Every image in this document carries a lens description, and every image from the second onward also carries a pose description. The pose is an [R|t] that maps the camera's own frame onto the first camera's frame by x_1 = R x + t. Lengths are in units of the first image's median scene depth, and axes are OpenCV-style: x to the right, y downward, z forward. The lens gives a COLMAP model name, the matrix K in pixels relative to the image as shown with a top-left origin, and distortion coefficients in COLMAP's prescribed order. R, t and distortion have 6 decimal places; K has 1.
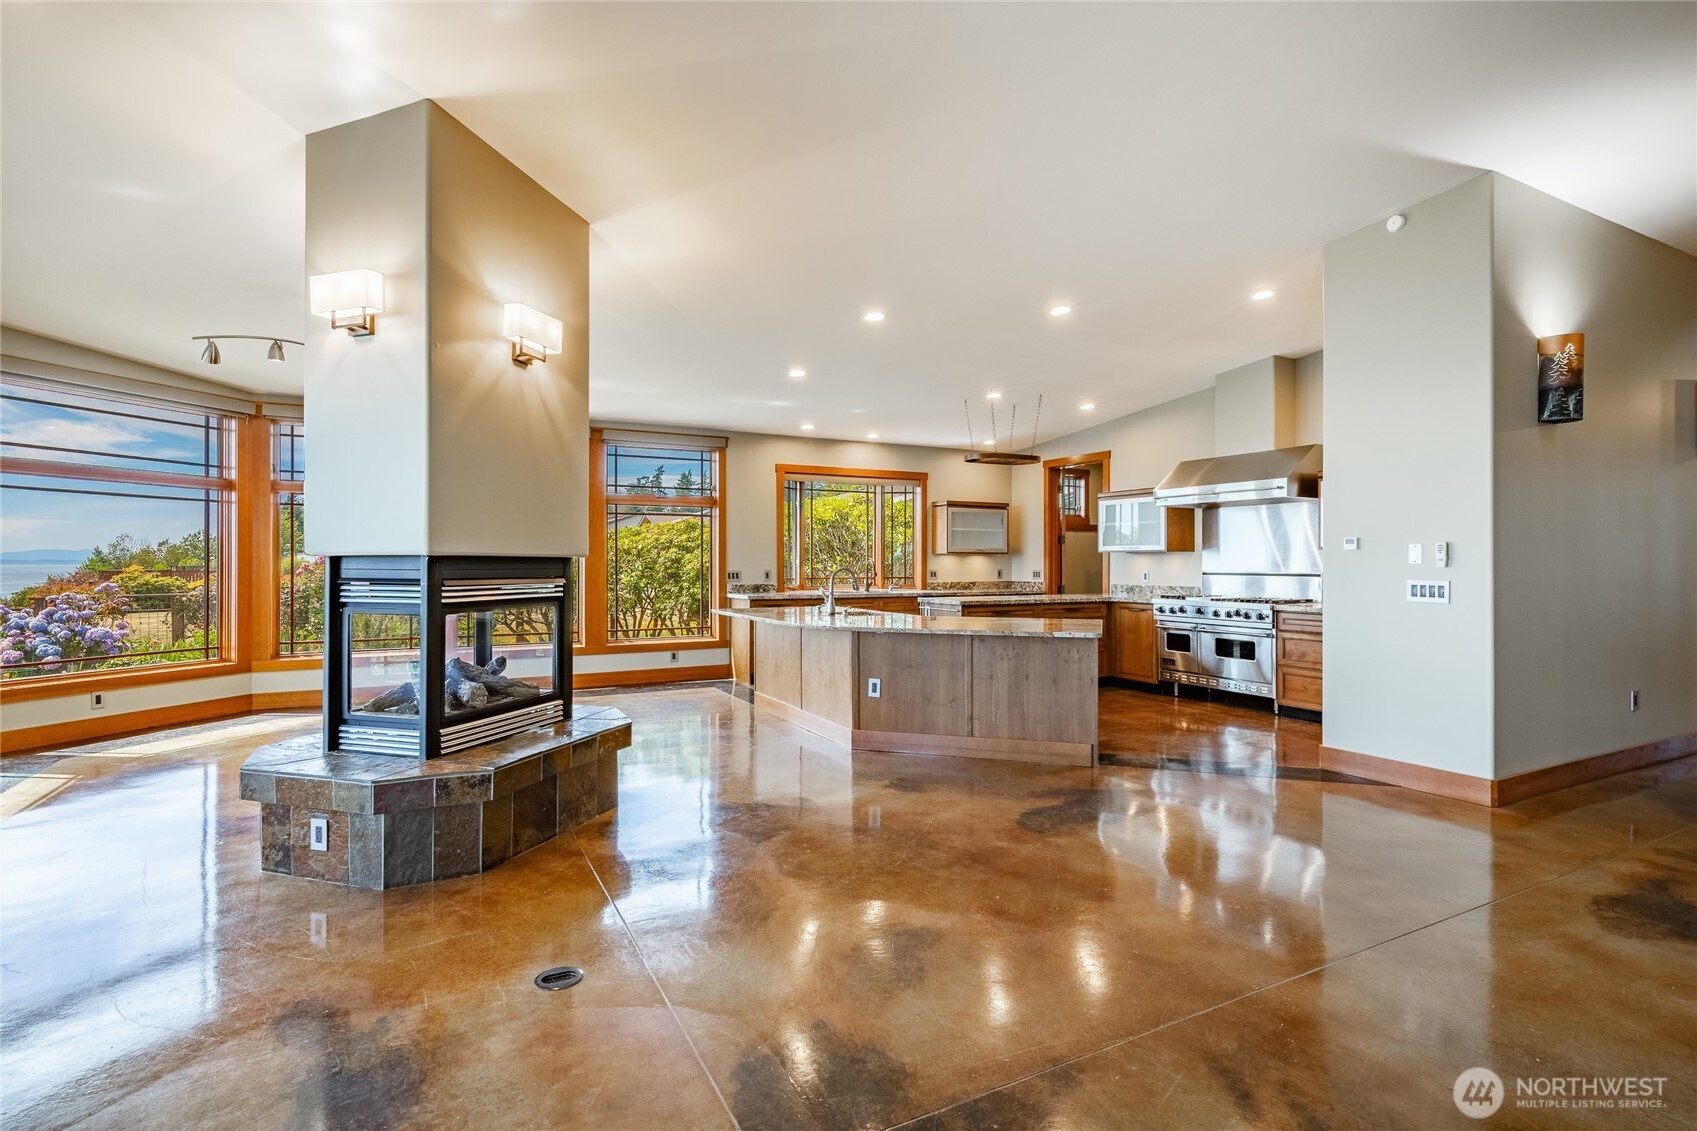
lens RADIAL K [[827.2, 0, 841.6], [0, 827.2, 562.4], [0, 0, 1]] dist [0.010150, -0.007797]
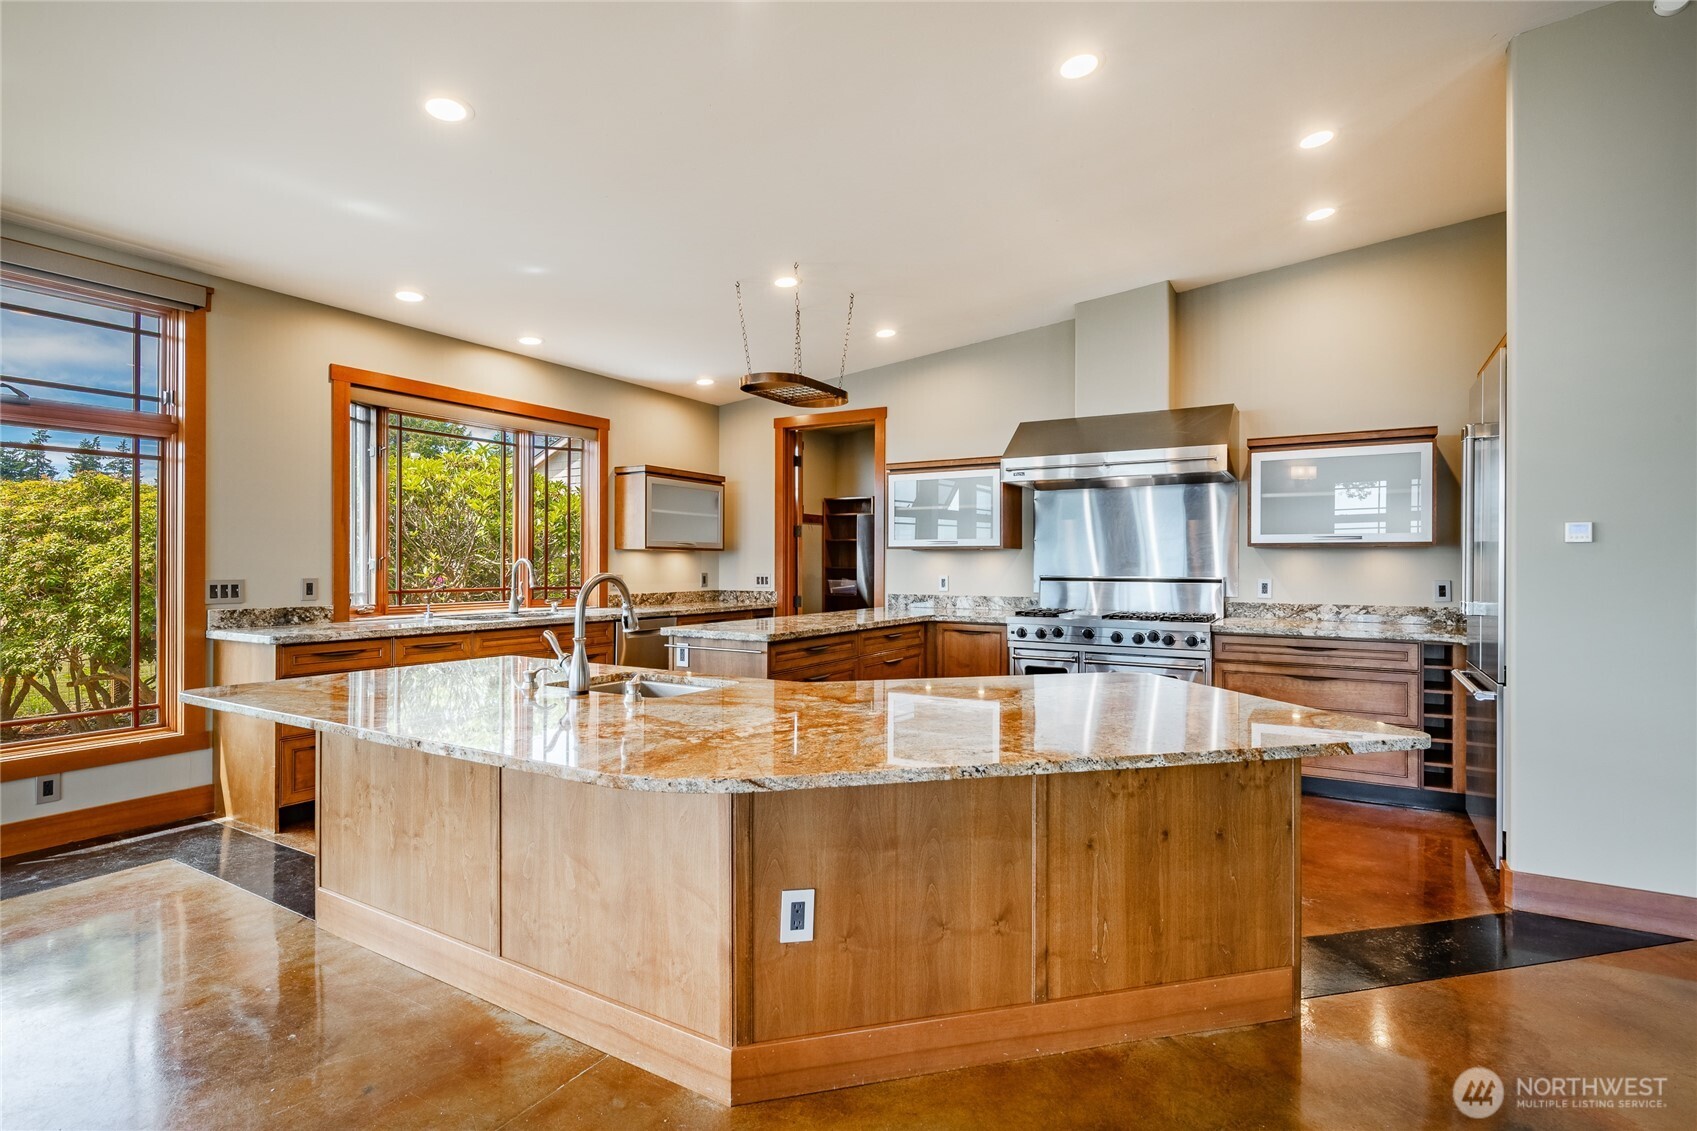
lens RADIAL K [[827.2, 0, 856.4], [0, 827.2, 560.7], [0, 0, 1]] dist [0.010150, -0.007797]
pose [[0.847112, 0.003146, 0.531404, -0.097396], [-0.001407, 0.999992, -0.003679, 0.000488], [-0.531412, 0.002369, 0.847110, 0.522009]]
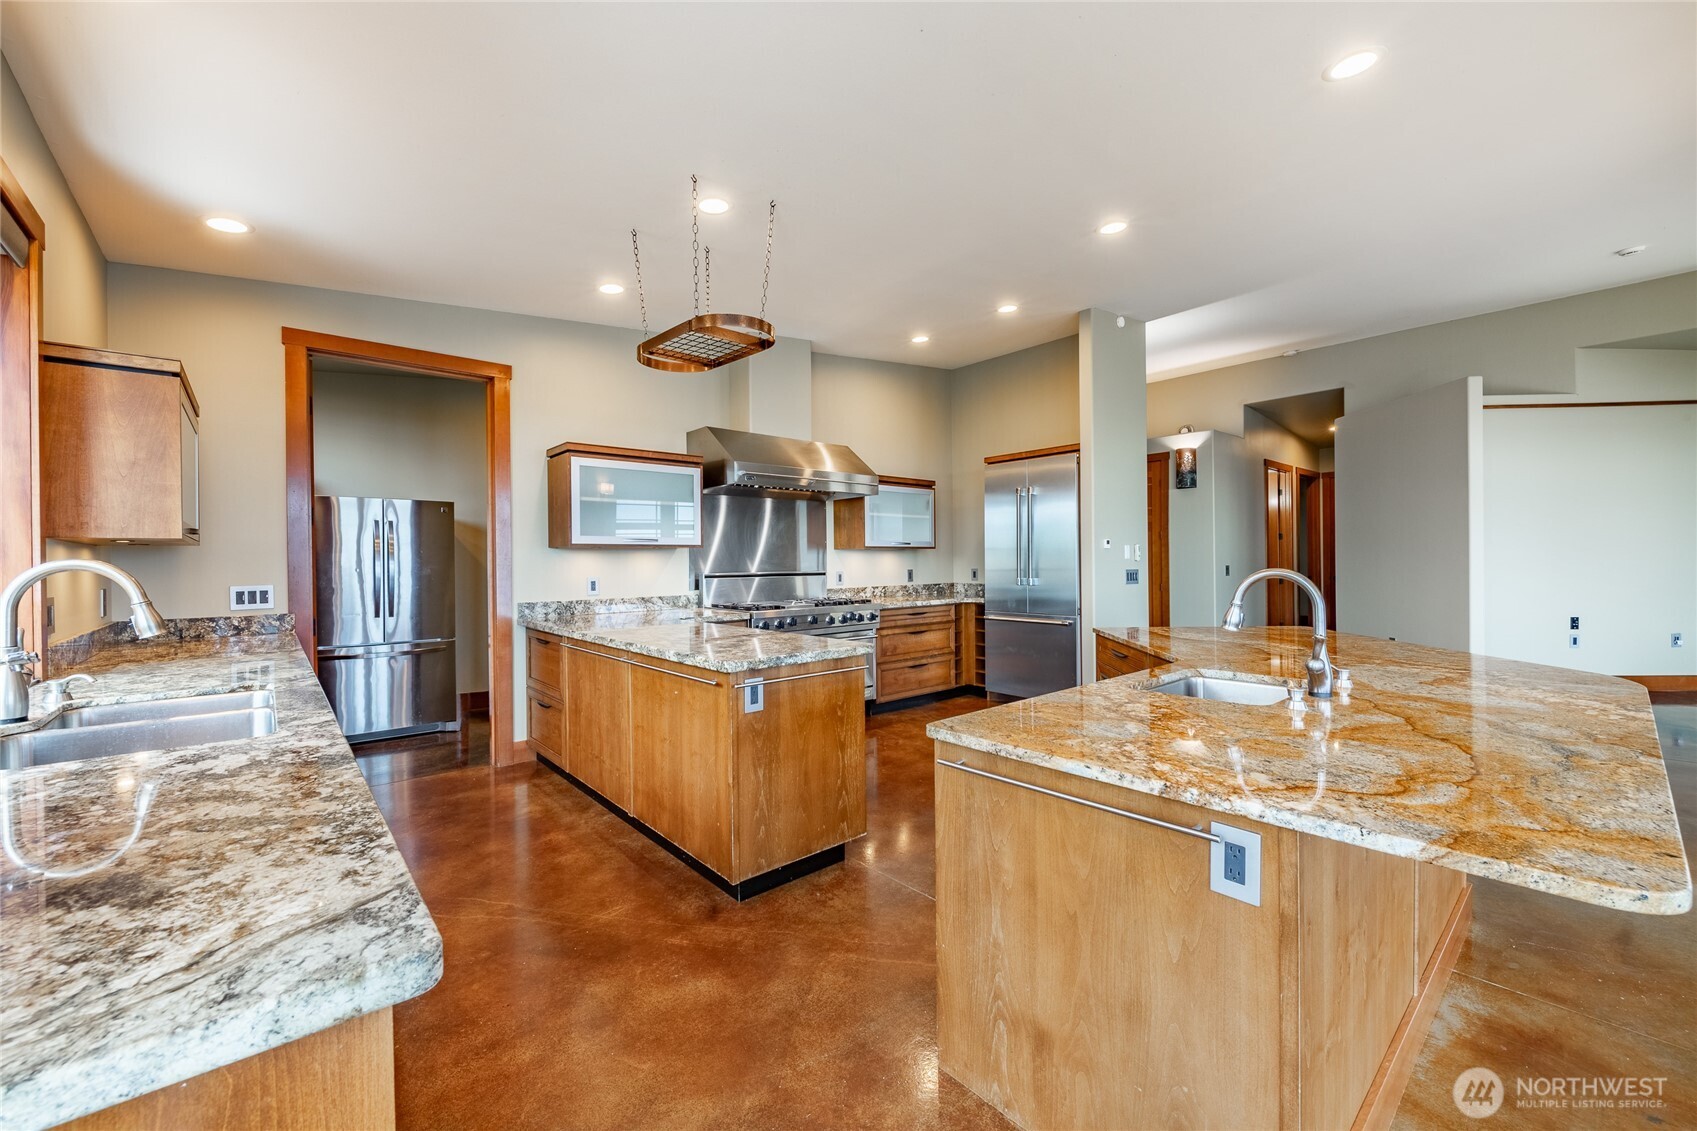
lens RADIAL K [[676.3, 0, 847.2], [0, 676.3, 557.3], [0, 0, 1]] dist [0.002668, -0.001498]
pose [[-0.256821, 0.003538, 0.966453, -0.229707], [0.007430, 0.999971, -0.001686, -0.002931], [-0.966431, 0.006748, -0.256839, 1.146392]]
